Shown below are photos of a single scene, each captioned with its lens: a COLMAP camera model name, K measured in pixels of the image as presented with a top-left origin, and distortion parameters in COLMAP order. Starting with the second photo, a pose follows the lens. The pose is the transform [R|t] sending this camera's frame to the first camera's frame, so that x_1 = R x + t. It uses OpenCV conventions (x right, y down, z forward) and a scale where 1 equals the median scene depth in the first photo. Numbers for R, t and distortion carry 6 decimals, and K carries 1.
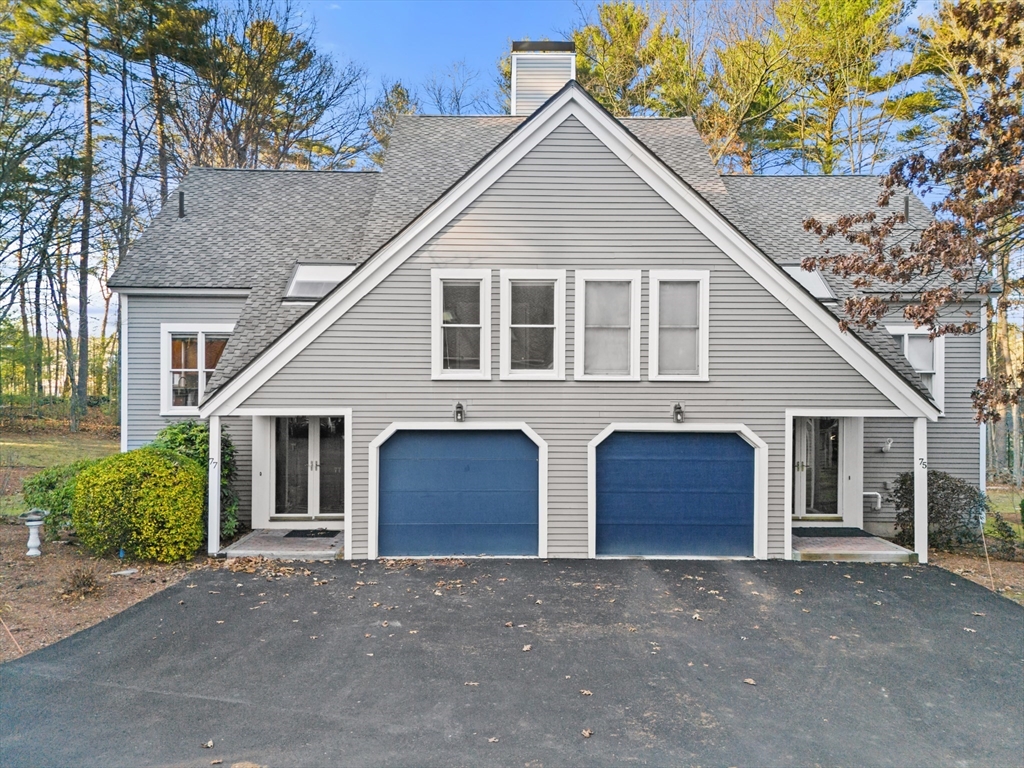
lens RADIAL K [[715.3, 0, 512.0], [0, 715.3, 384.0], [0, 0, 1]] dist [-0.000240, -0.003726]
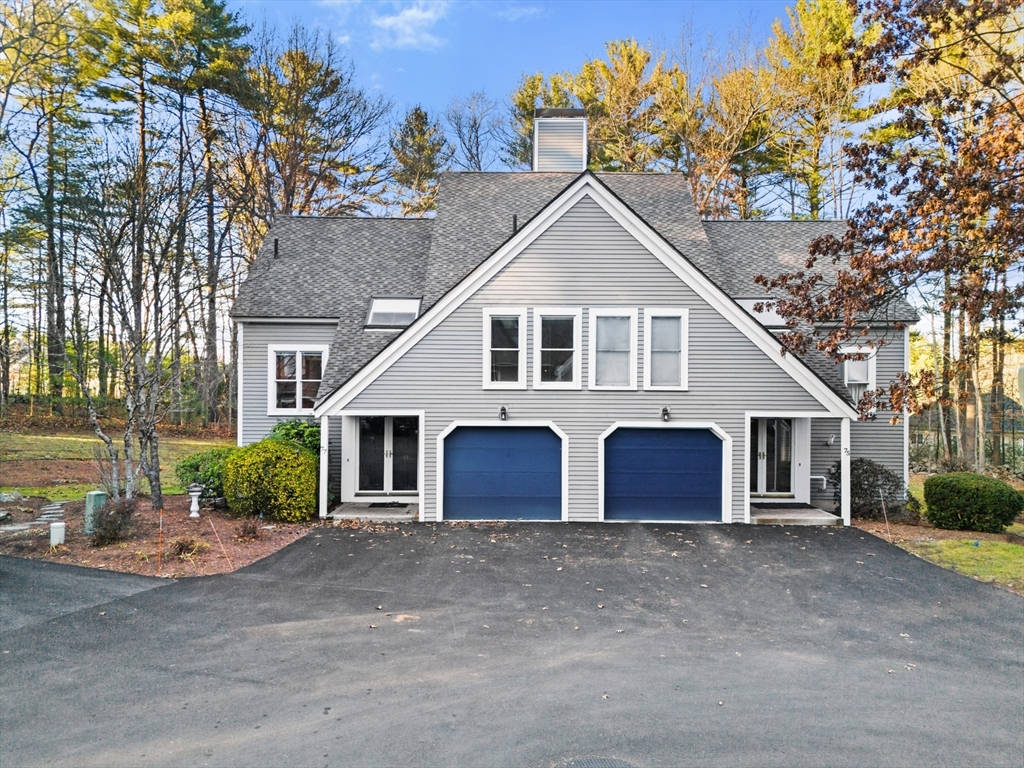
lens RADIAL K [[715.3, 0, 512.0], [0, 715.3, 384.0], [0, 0, 1]] dist [-0.000240, -0.003726]
pose [[0.999978, 0.001571, -0.006500, -0.048074], [-0.001576, 0.999998, -0.000821, -0.014912], [0.006499, 0.000831, 0.999979, -0.349627]]
